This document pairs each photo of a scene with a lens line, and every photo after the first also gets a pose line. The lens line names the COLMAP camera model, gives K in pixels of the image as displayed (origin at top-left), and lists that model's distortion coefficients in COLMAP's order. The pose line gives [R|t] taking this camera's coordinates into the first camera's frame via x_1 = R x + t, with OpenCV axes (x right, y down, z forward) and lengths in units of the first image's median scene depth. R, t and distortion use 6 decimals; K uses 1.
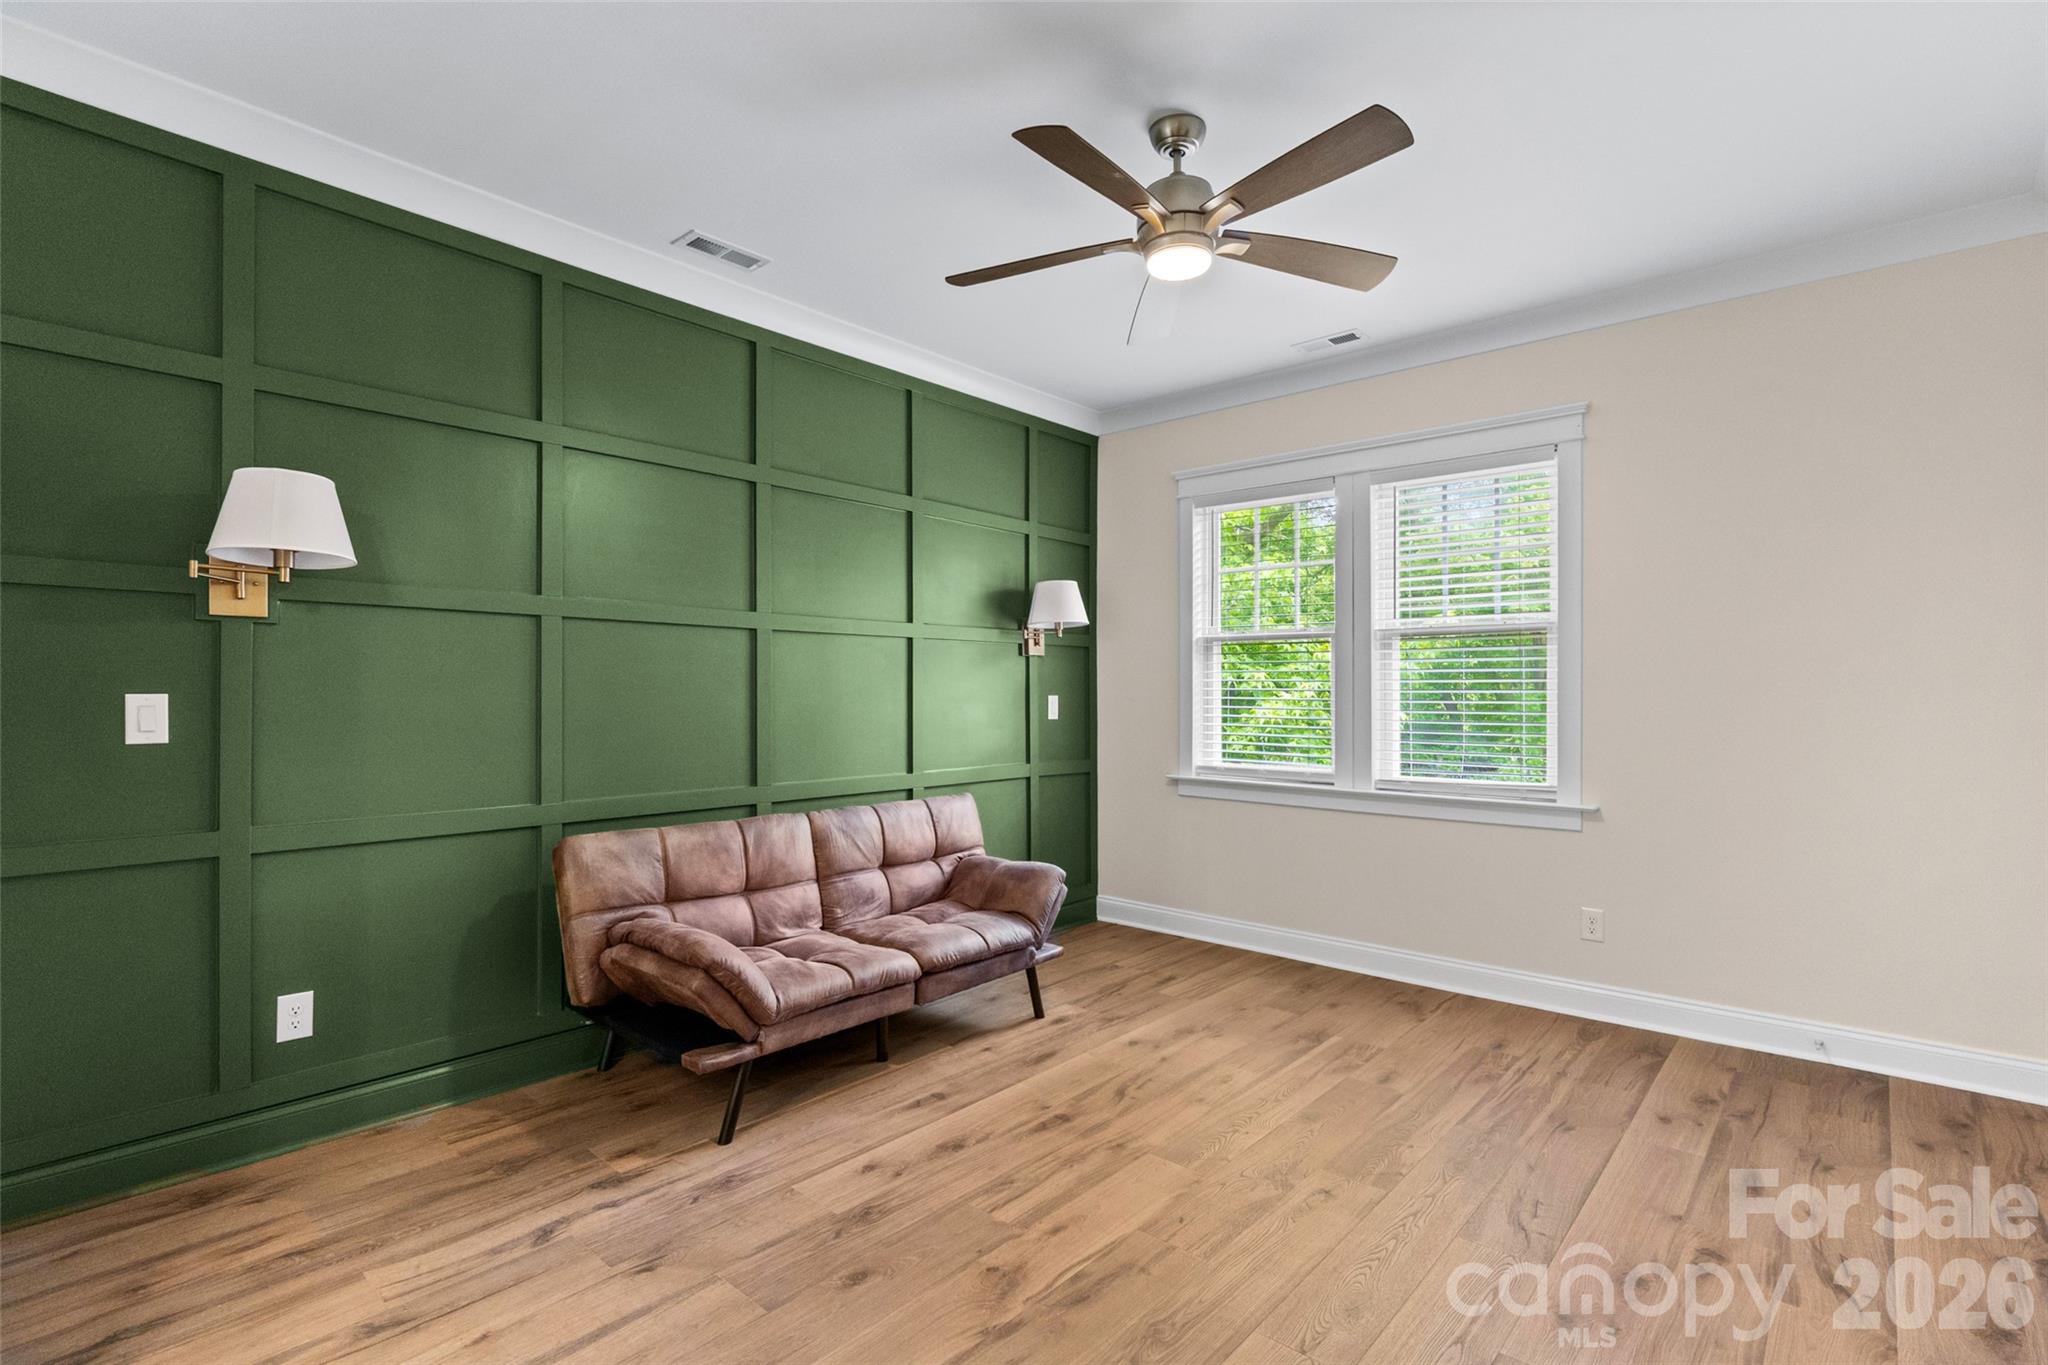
lens RADIAL K [[956.2, 0, 1014.5], [0, 956.2, 687.7], [0, 0, 1]] dist [-0.008087, 0.001970]
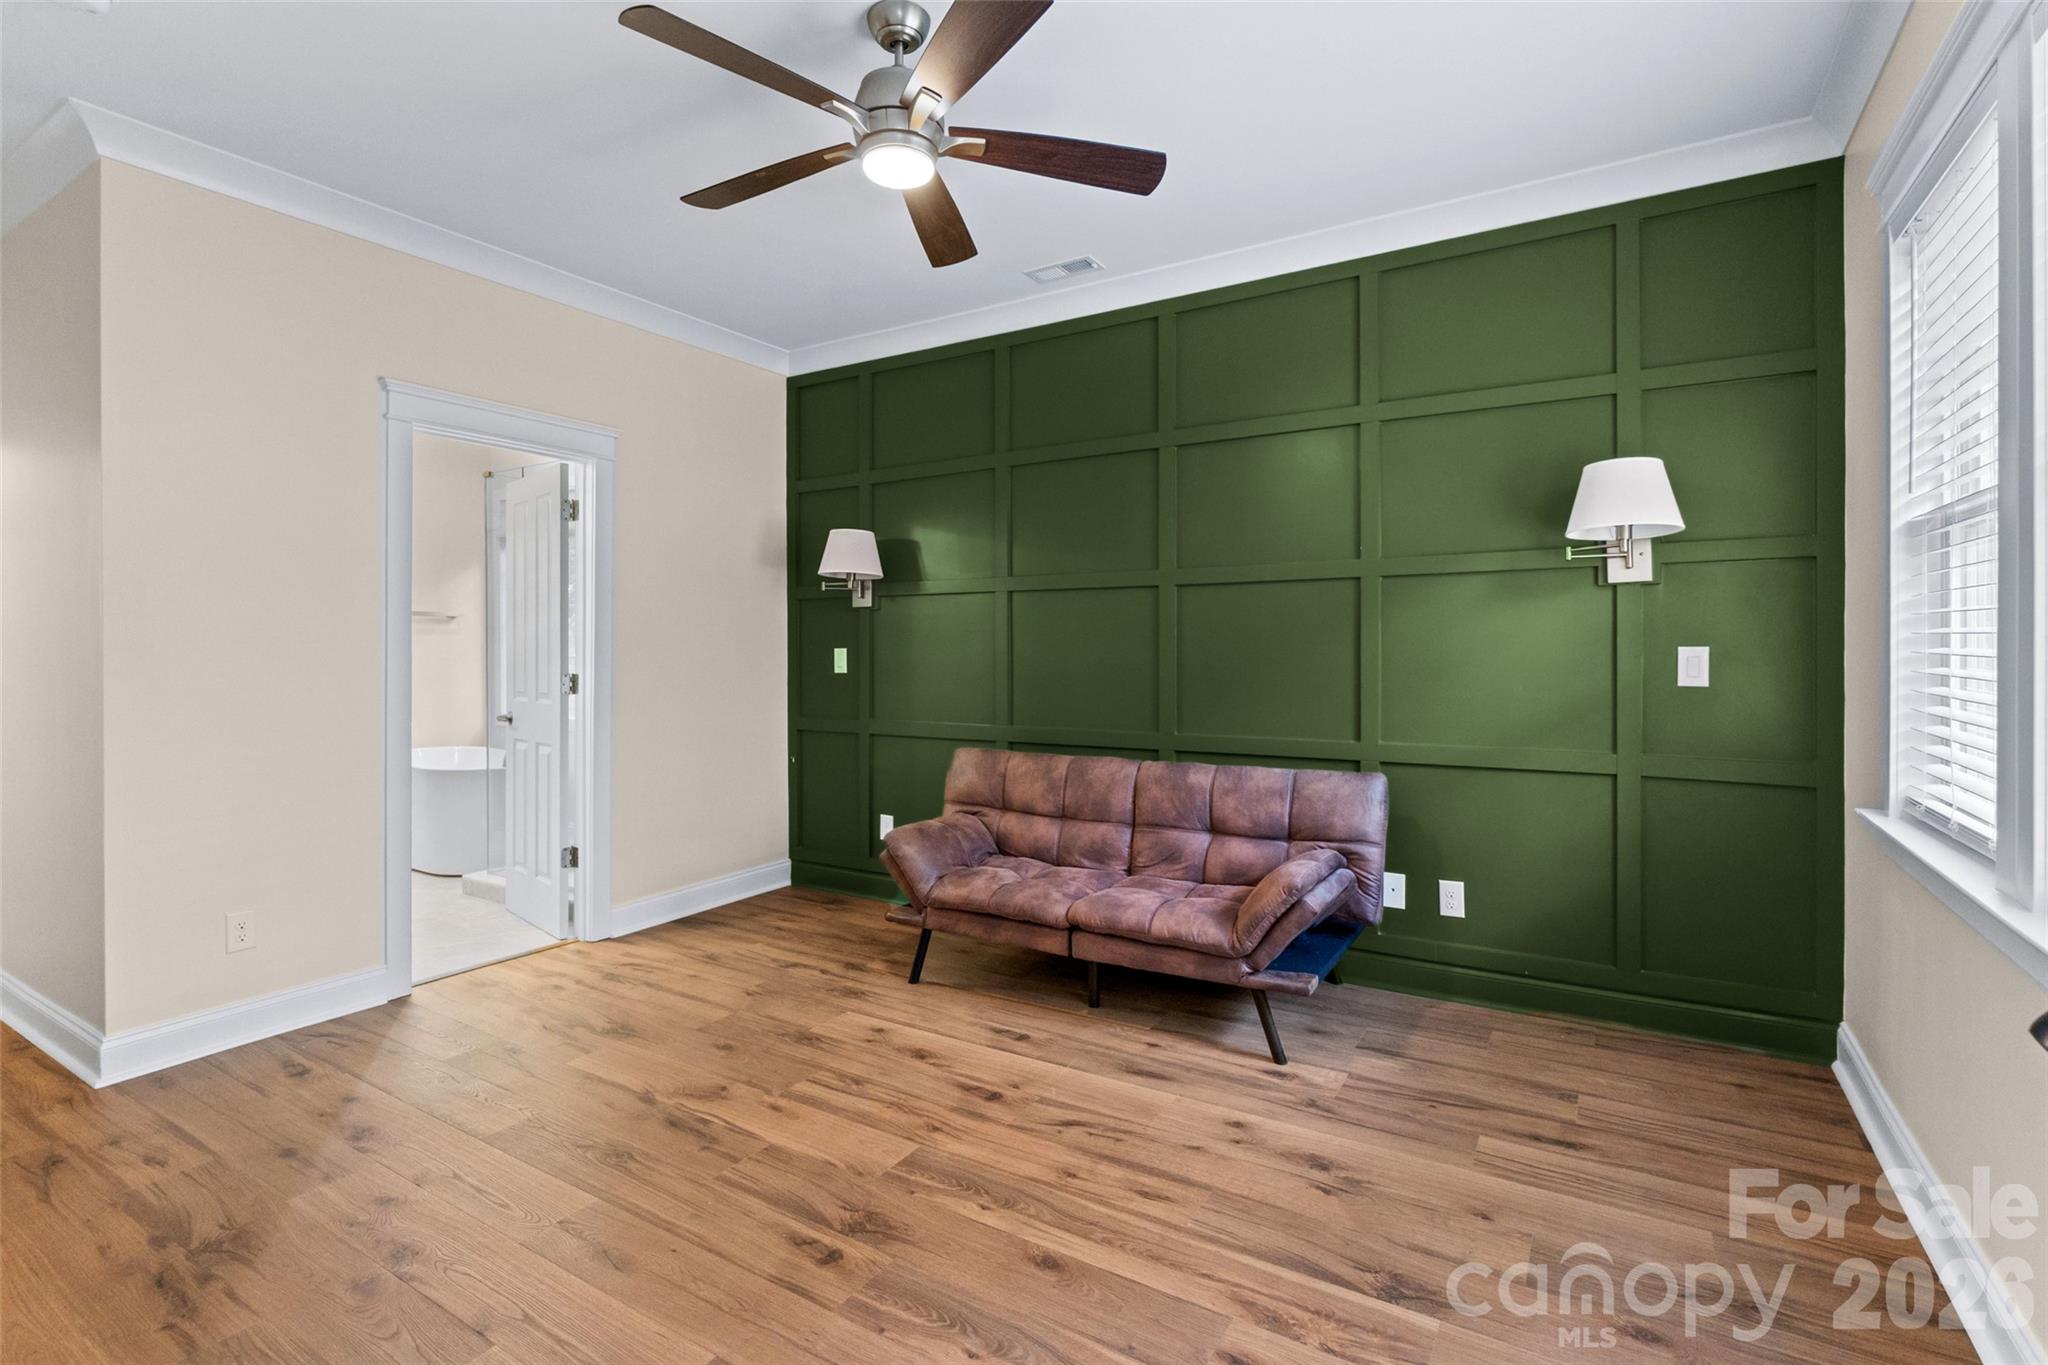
lens RADIAL K [[956.2, 0, 1028.3], [0, 956.2, 651.6], [0, 0, 1]] dist [-0.008087, 0.001970]
pose [[0.178362, 0.000653, -0.983965, 0.982563], [0.011635, 0.999928, 0.002773, 0.010148], [0.983896, -0.011943, 0.178342, 0.871623]]
